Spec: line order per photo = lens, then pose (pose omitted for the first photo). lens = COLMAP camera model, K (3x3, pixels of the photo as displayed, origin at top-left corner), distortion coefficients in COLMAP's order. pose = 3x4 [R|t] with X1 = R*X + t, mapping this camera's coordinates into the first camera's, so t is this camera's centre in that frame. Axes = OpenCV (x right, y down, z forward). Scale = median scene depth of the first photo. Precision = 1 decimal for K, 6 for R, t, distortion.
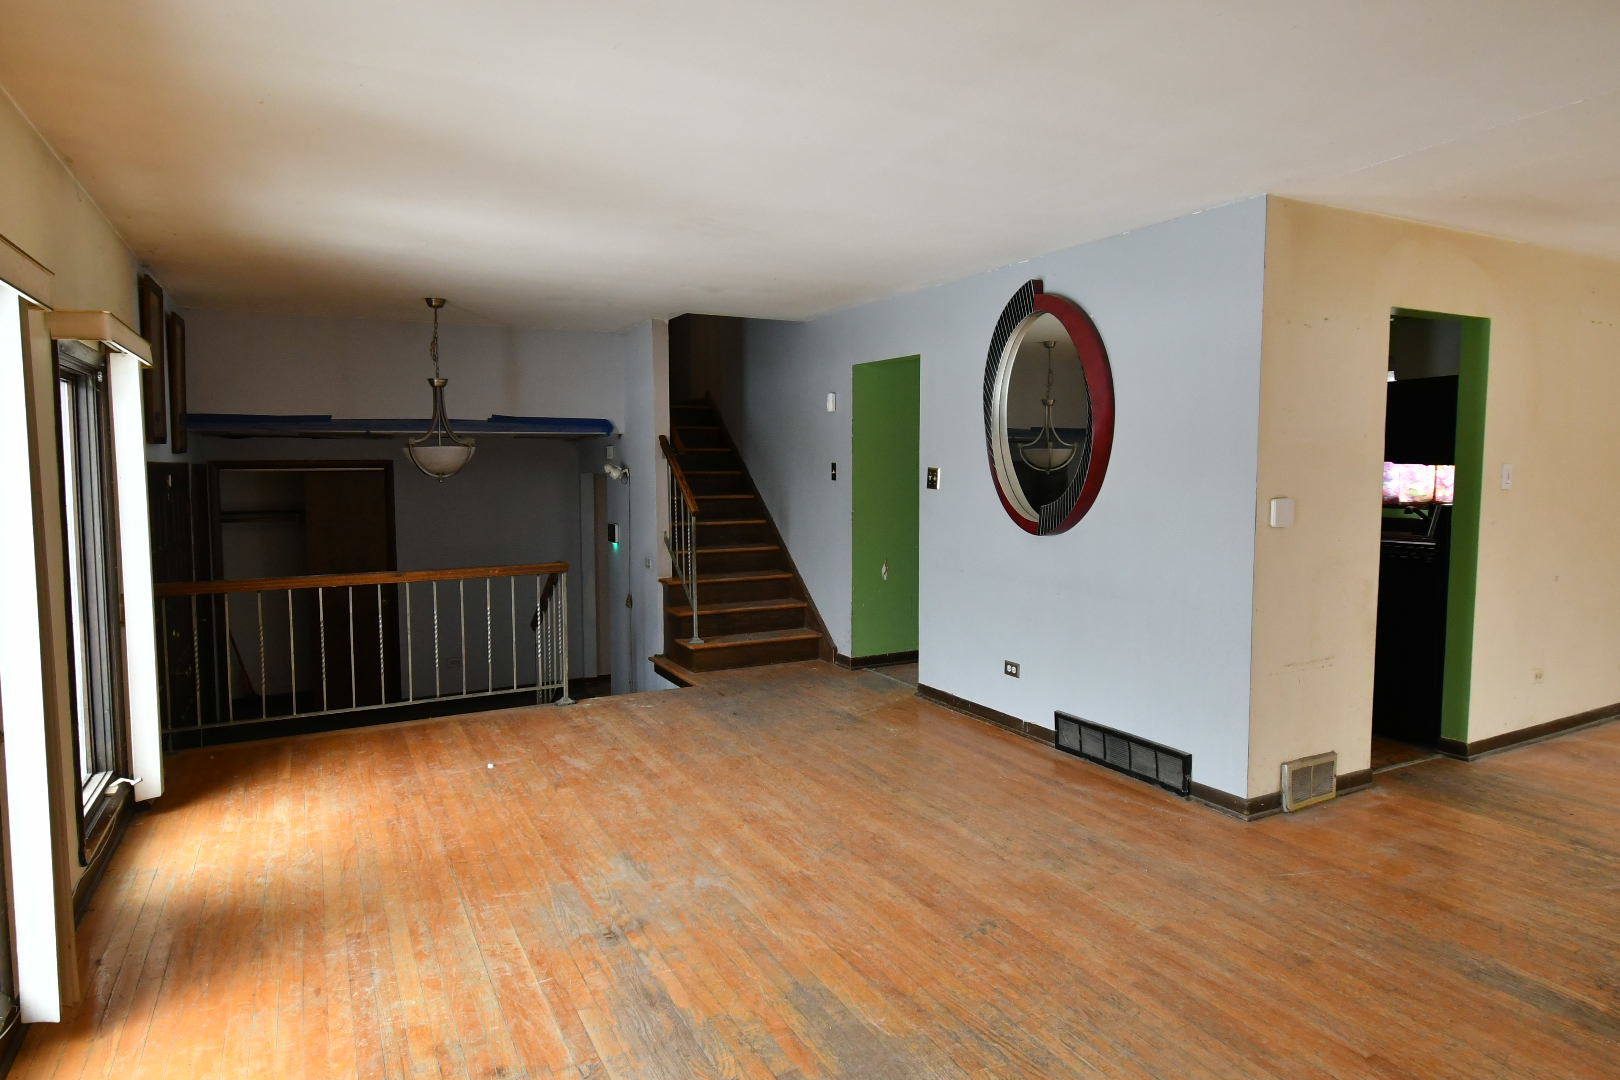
lens RADIAL K [[927.7, 0, 804.2], [0, 927.7, 520.0], [0, 0, 1]] dist [0.004205, -0.000043]
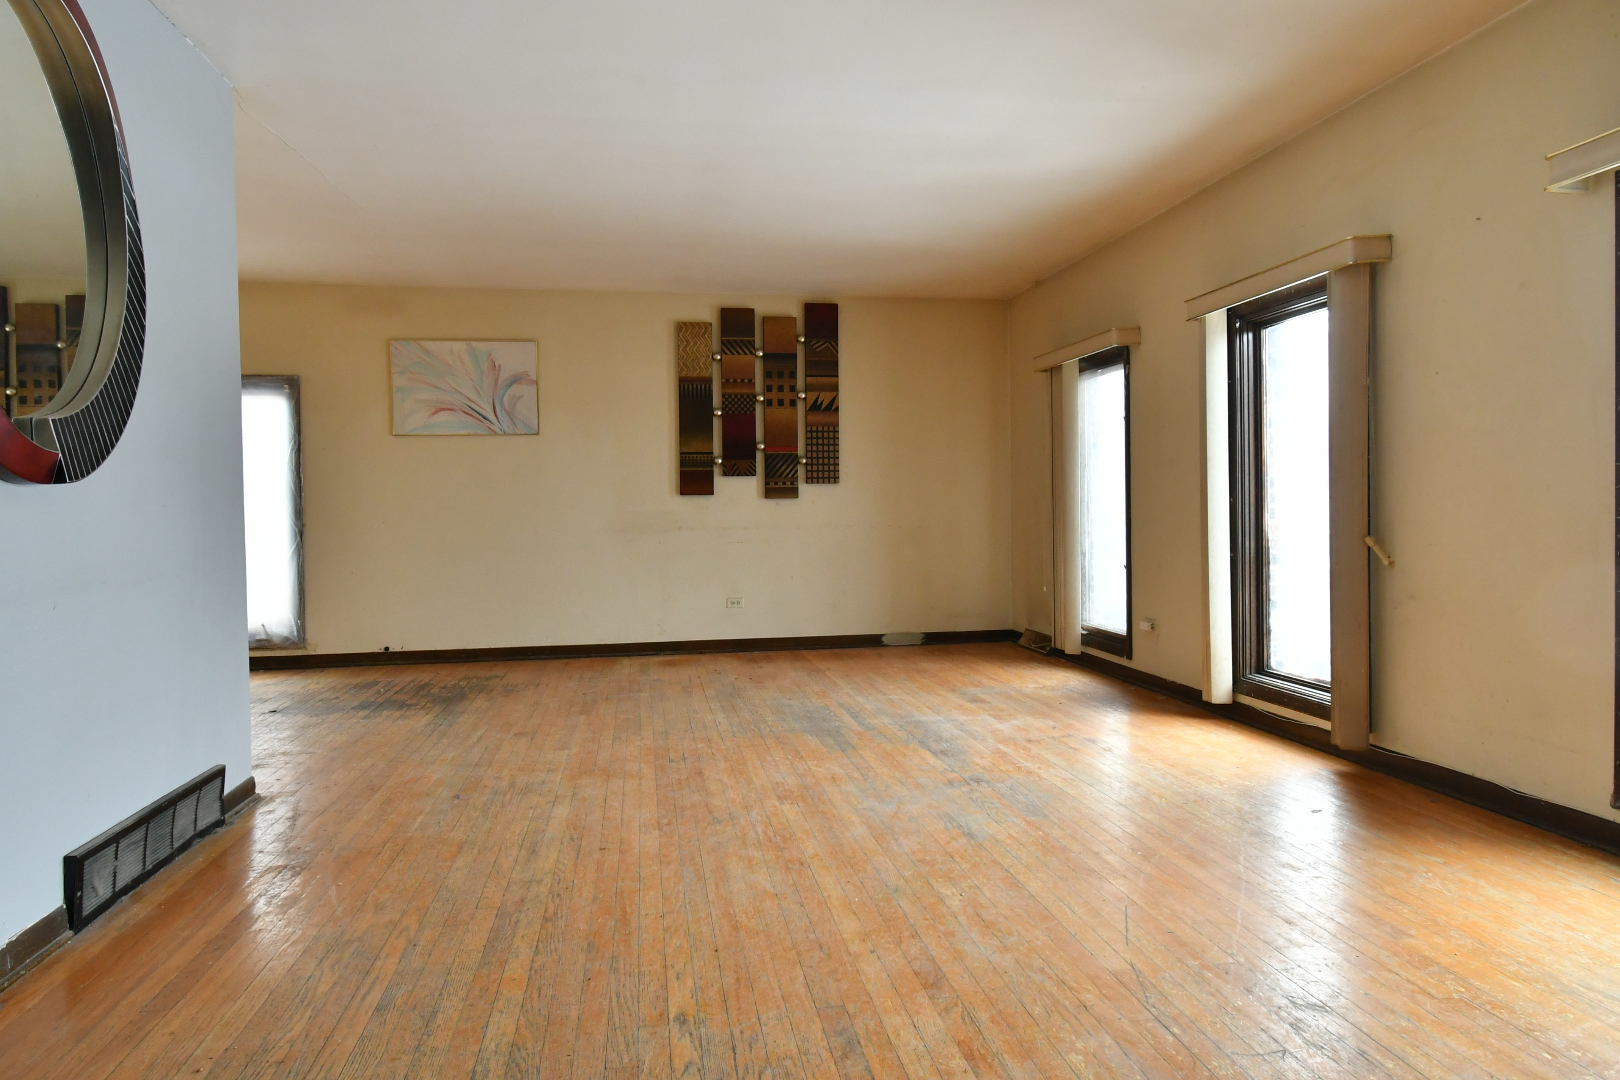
lens RADIAL K [[954.5, 0, 766.1], [0, 954.5, 514.2], [0, 0, 1]] dist [0.003507, 0.000212]
pose [[-0.936453, 0.012459, 0.350571, -0.280896], [0.037292, 0.997242, 0.064175, 0.017098], [-0.348804, 0.073170, -0.934335, 1.597584]]
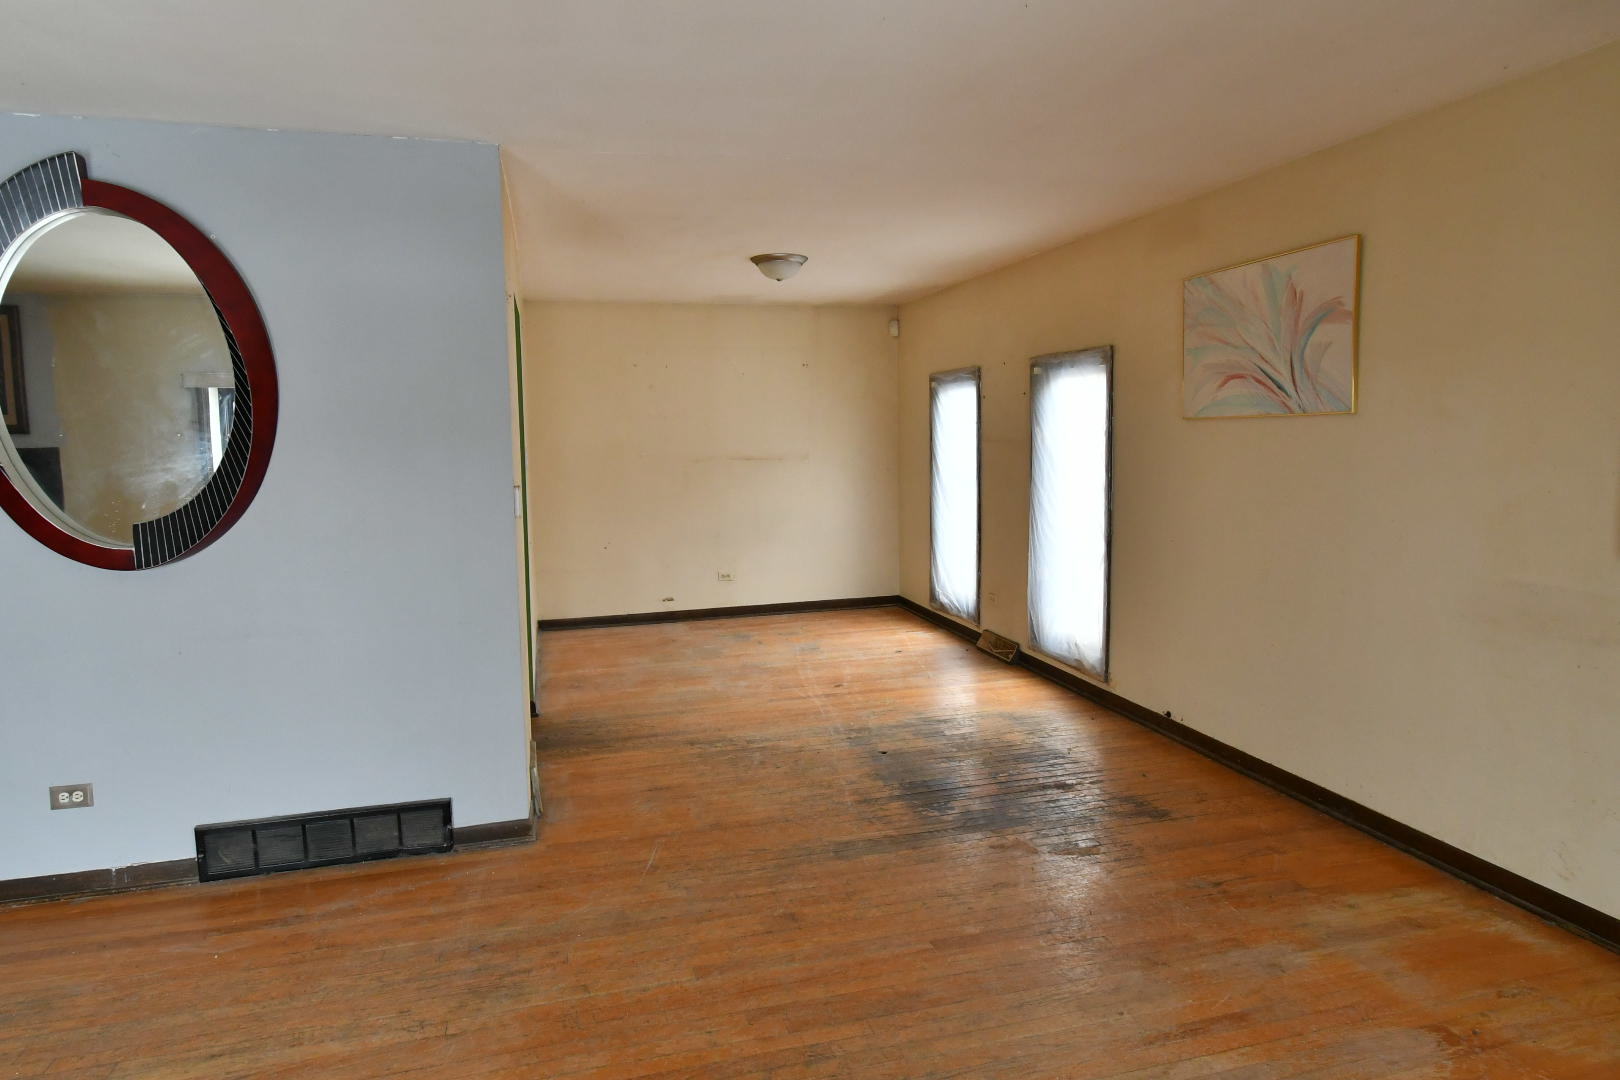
lens RADIAL K [[927.7, 0, 804.2], [0, 927.7, 520.0], [0, 0, 1]] dist [0.004205, -0.000043]
pose [[0.239697, -0.090662, 0.966605, -0.301063], [0.080032, 0.994087, 0.073394, -0.032956], [-0.967543, 0.059767, 0.245535, 0.488358]]
